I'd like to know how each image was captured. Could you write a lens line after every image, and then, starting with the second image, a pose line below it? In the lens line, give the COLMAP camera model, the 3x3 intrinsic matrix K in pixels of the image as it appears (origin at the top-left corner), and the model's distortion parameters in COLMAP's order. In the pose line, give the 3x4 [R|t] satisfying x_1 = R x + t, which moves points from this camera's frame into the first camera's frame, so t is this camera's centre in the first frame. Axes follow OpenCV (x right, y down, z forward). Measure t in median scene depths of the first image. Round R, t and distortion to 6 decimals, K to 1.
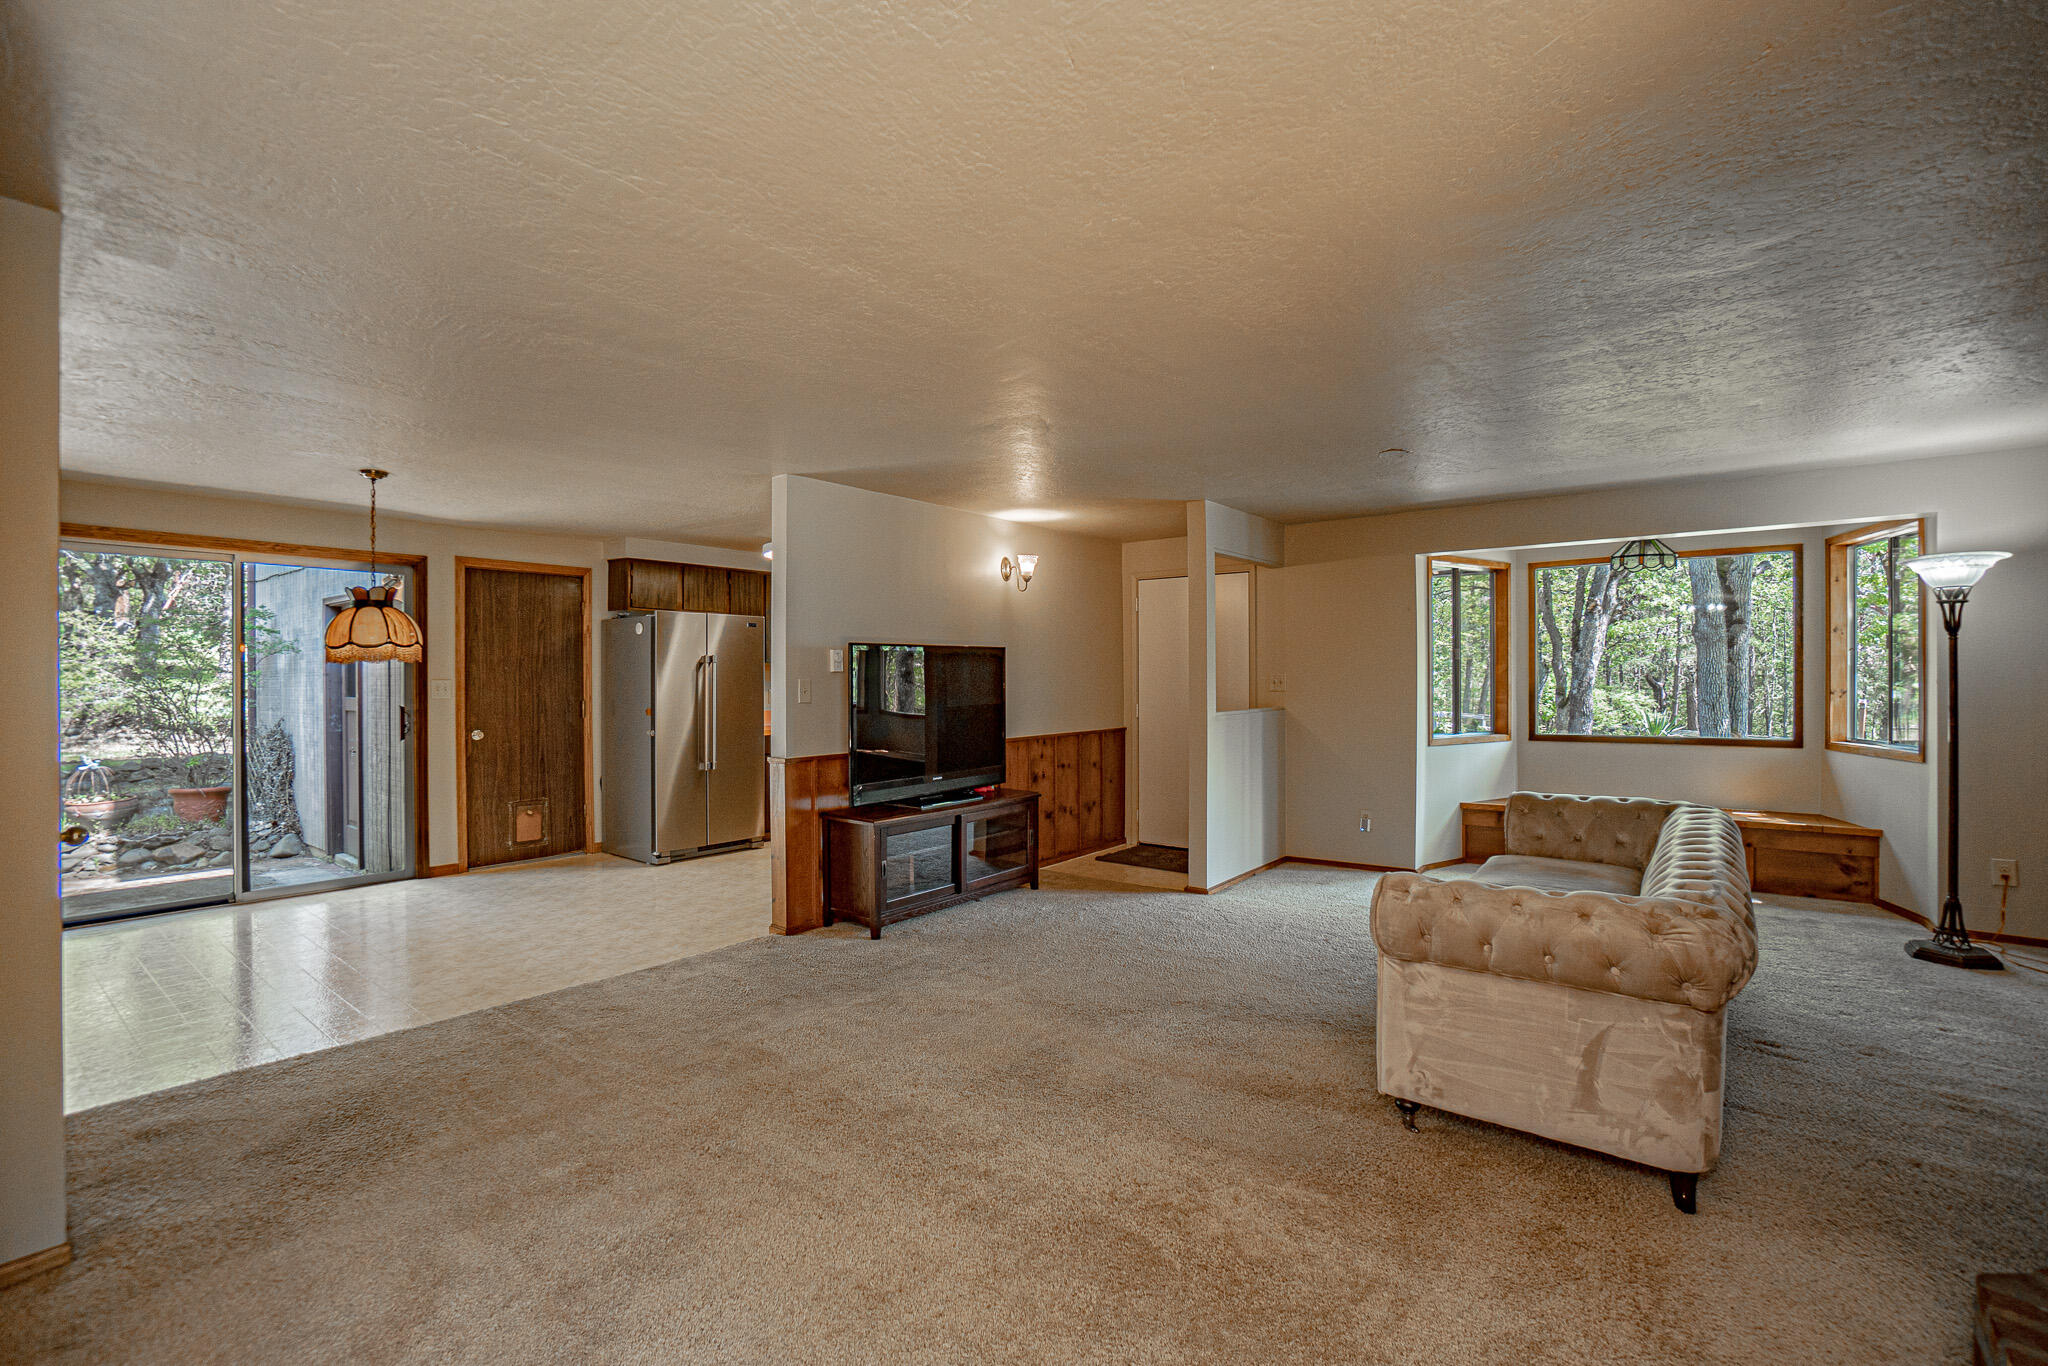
lens RADIAL K [[942.4, 0, 1044.0], [0, 942.4, 679.7], [0, 0, 1]] dist [-0.046534, 0.014761]
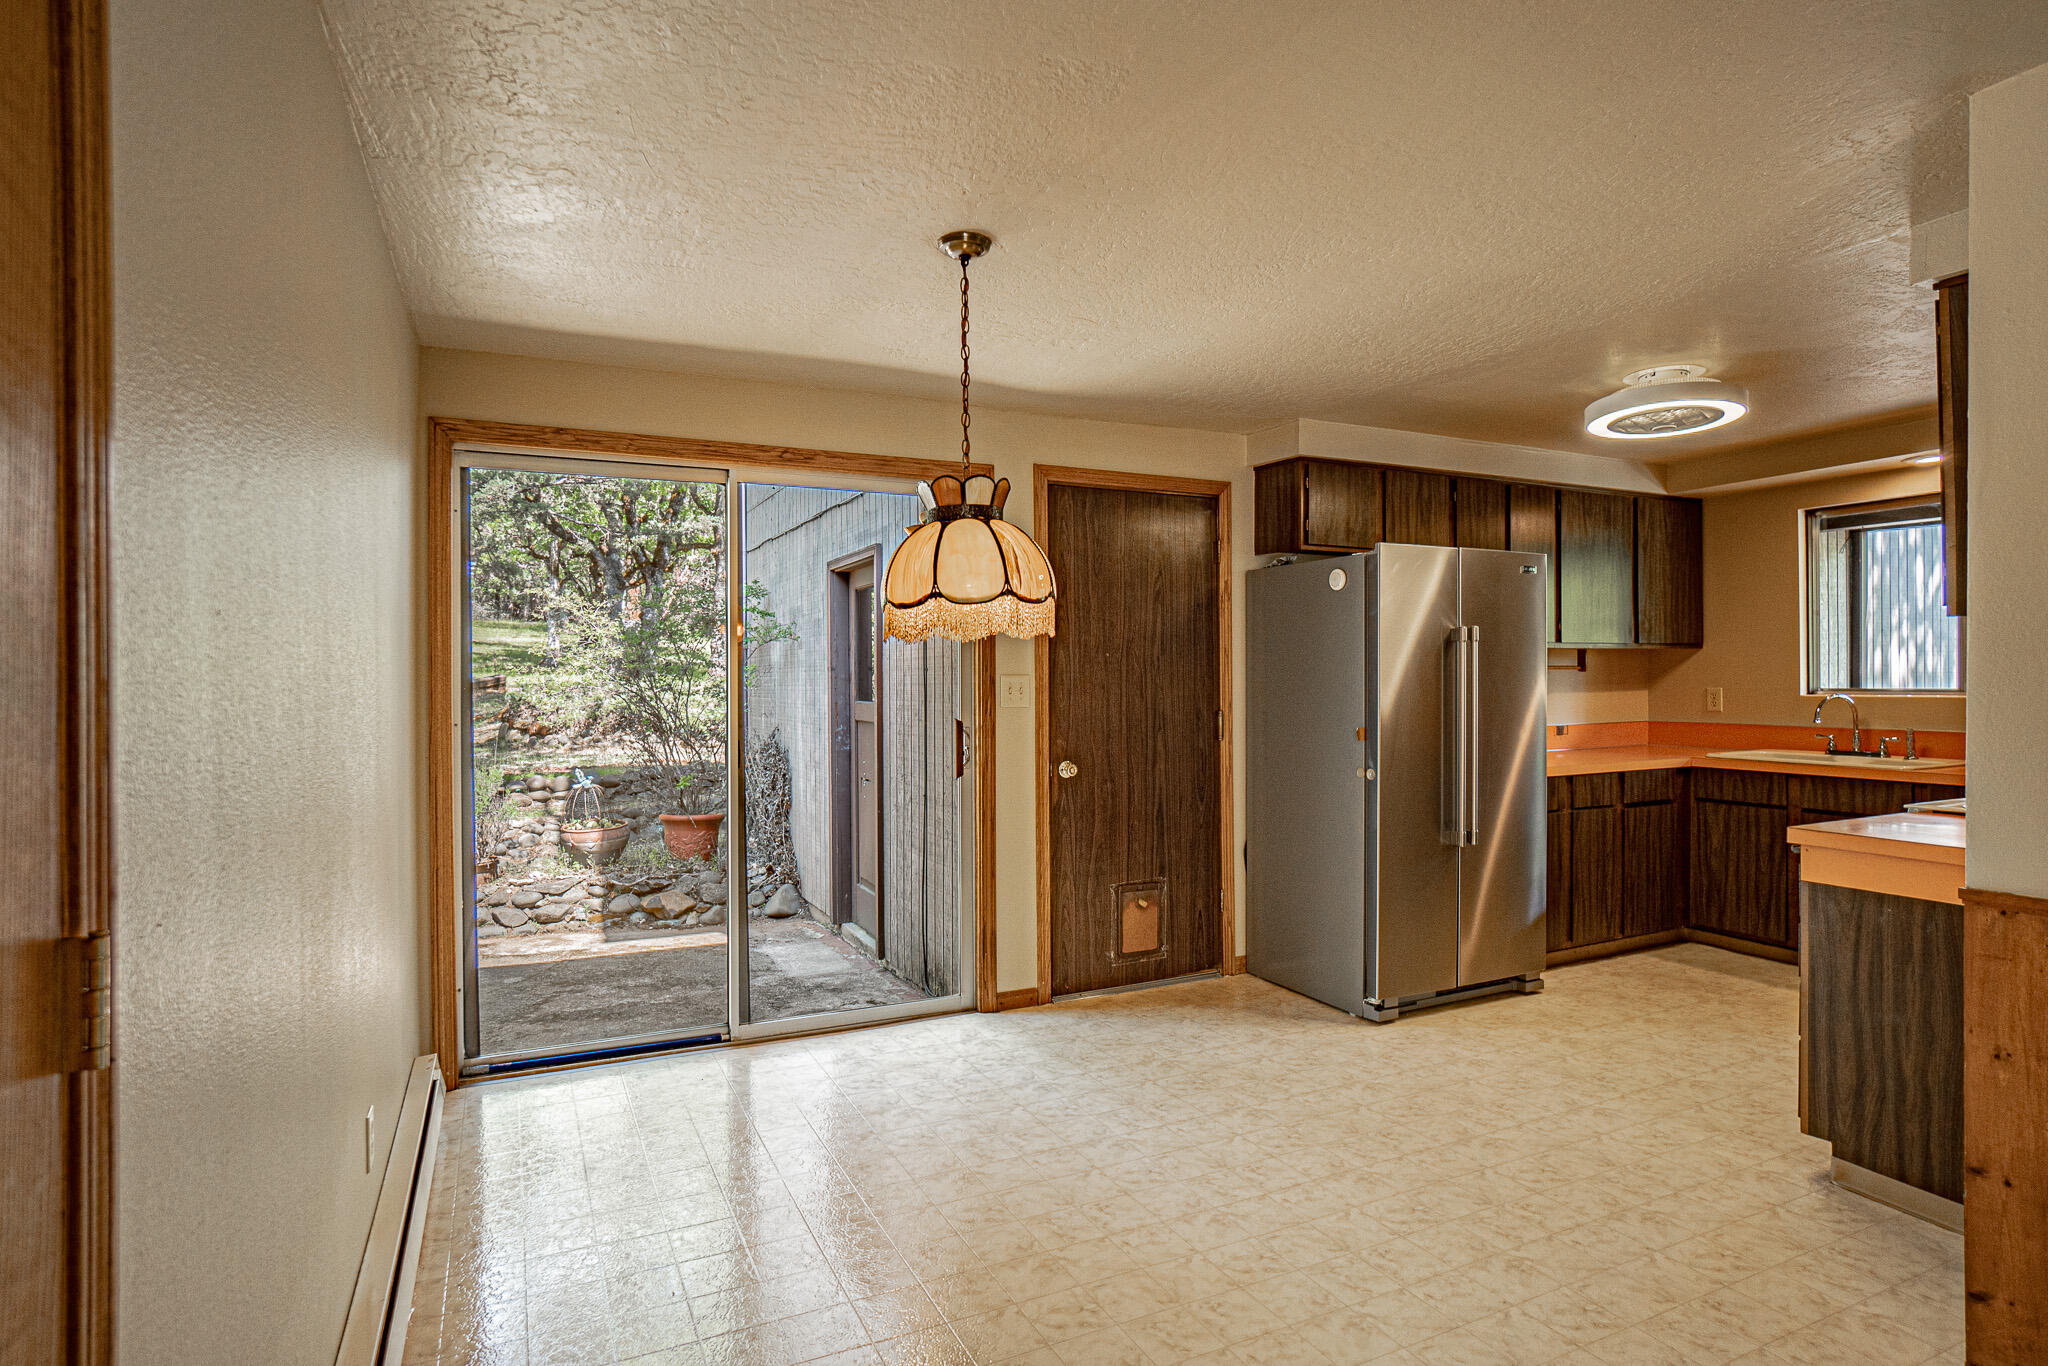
lens RADIAL K [[1110.0, 0, 1048.2], [0, 1110.0, 674.8], [0, 0, 1]] dist [-0.017608, 0.011871]
pose [[0.905697, -0.003156, -0.423914, -0.292906], [0.002278, 0.999994, -0.002579, 0.001661], [0.423920, 0.001370, 0.905699, 0.326158]]
